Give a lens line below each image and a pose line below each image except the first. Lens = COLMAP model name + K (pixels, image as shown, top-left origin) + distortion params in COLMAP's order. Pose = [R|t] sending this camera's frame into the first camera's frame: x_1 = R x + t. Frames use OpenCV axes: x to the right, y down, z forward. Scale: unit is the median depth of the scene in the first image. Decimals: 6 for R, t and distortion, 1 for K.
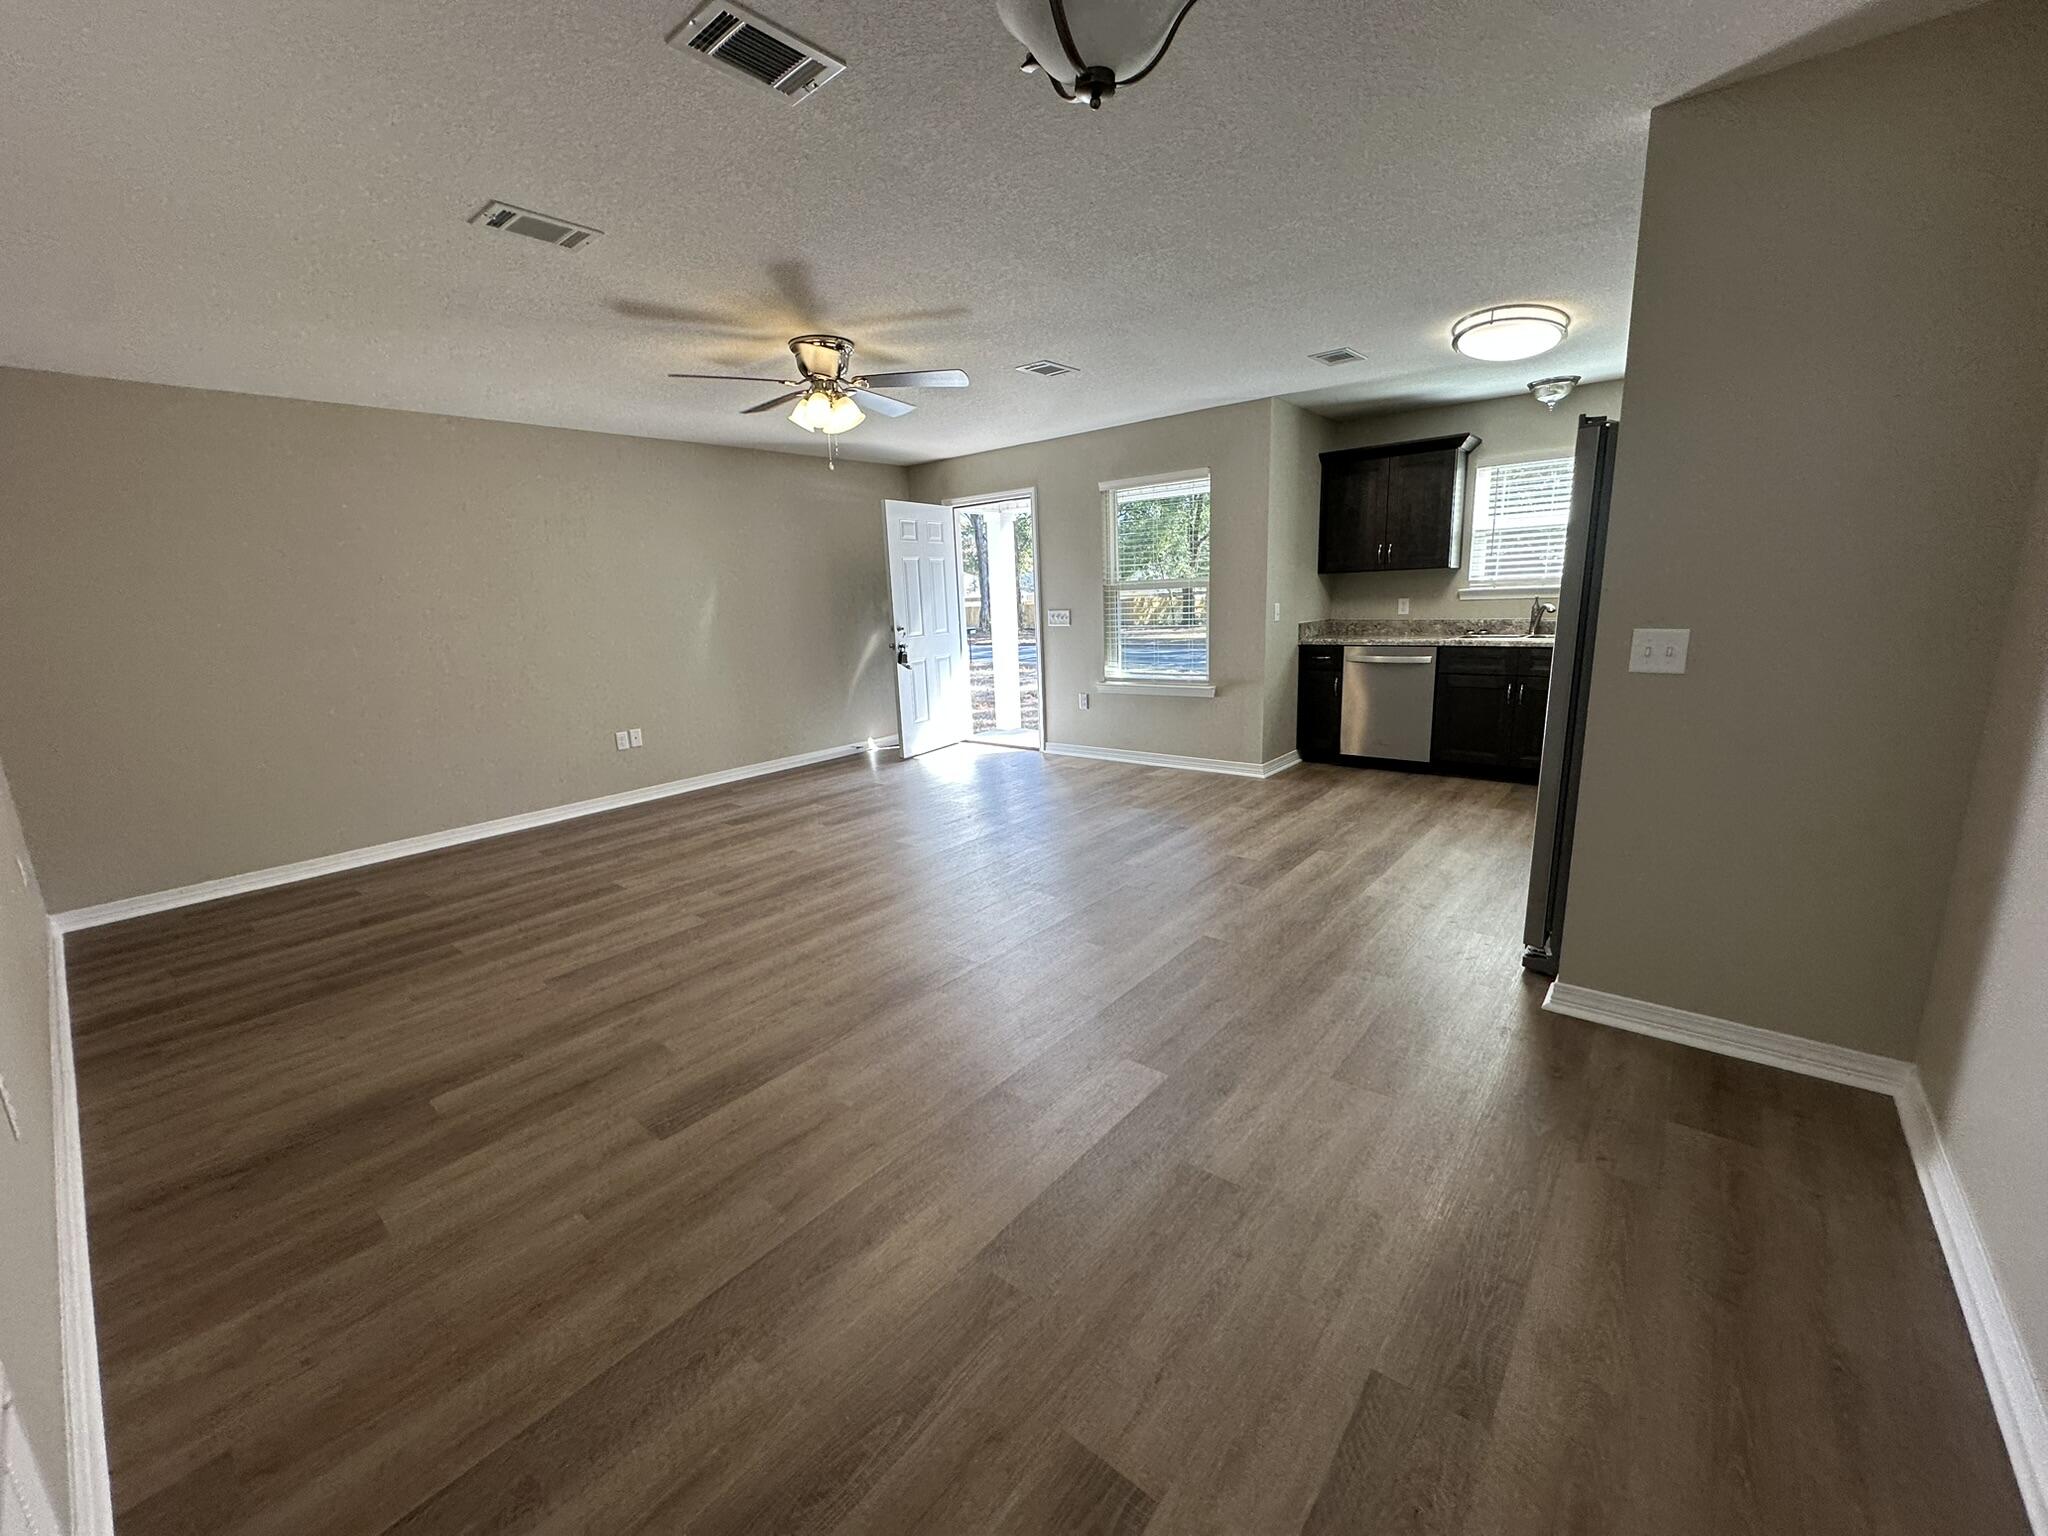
lens RADIAL K [[809.2, 0, 1024.0], [0, 809.2, 768.0], [0, 0, 1]] dist [-0.000860, -0.000138]
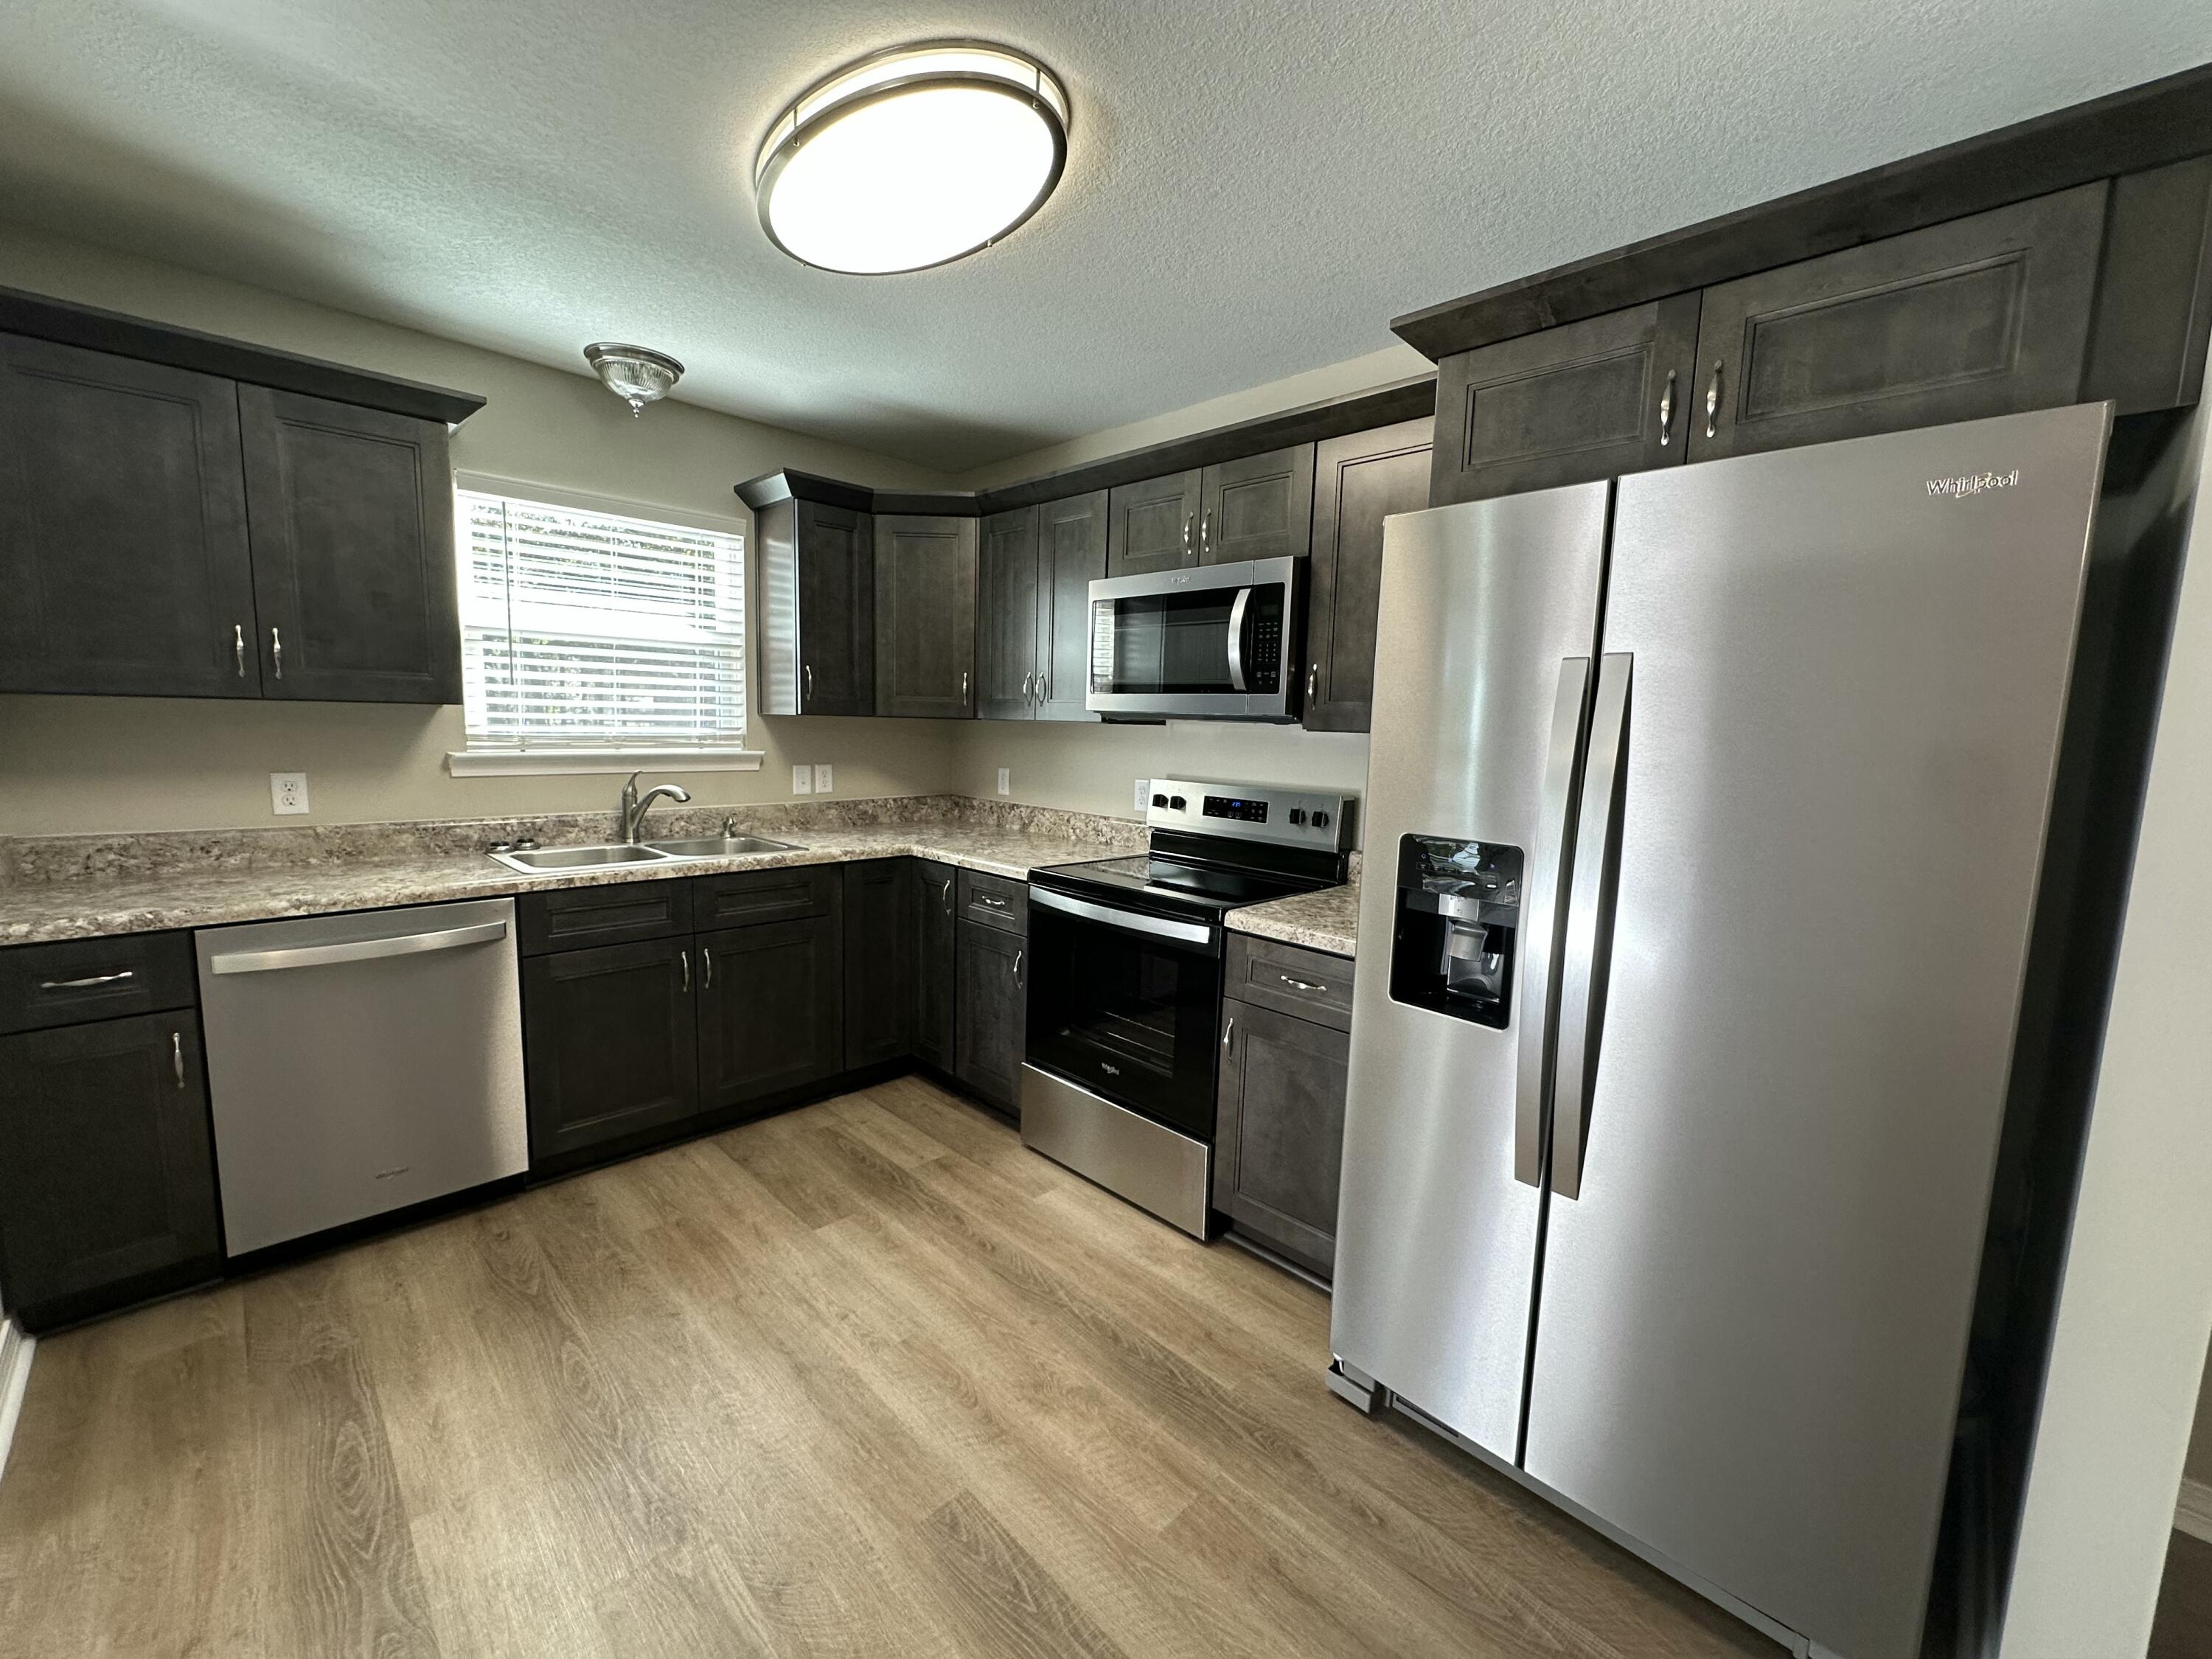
lens RADIAL K [[874.0, 0, 1106.0], [0, 874.0, 829.5], [0, 0, 1]] dist [-0.000860, -0.000138]
pose [[0.079627, -0.083223, 0.993345, 0.116437], [0.180752, 0.981195, 0.067716, -0.191663], [-0.980300, 0.174157, 0.093173, 0.793098]]
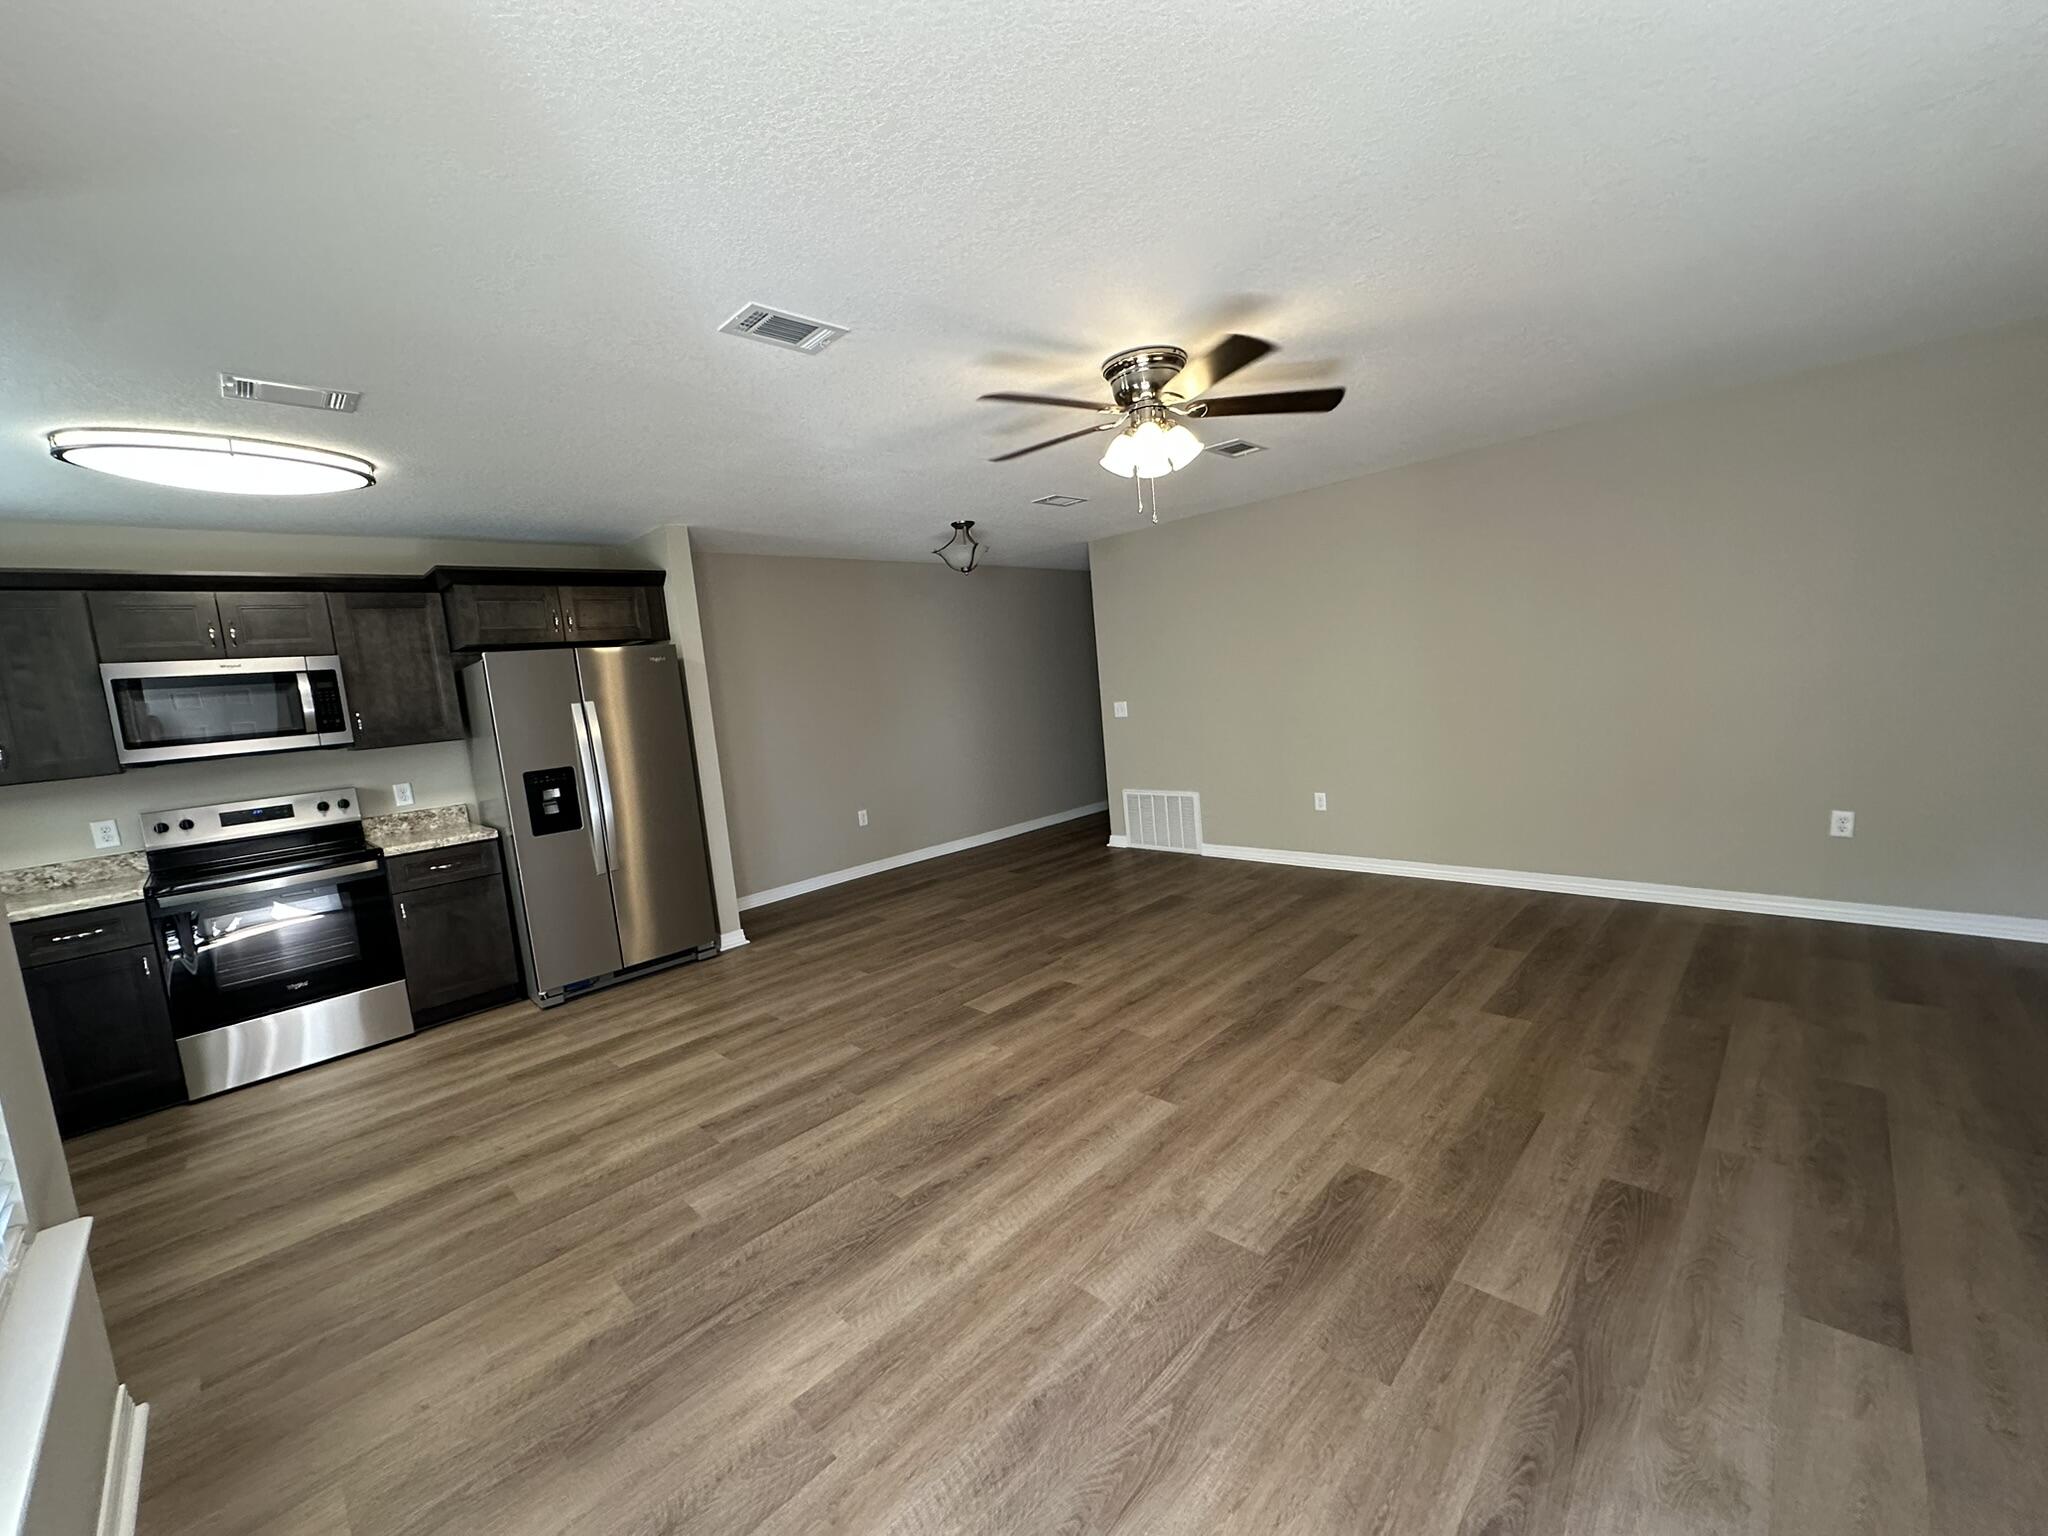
lens RADIAL K [[809.2, 0, 1024.0], [0, 809.2, 768.0], [0, 0, 1]] dist [-0.000860, -0.000138]
pose [[-0.987943, 0.120431, 0.097286, -0.138515], [0.145519, 0.936852, 0.318014, -0.348750], [-0.052844, 0.328337, -0.943081, 1.513613]]
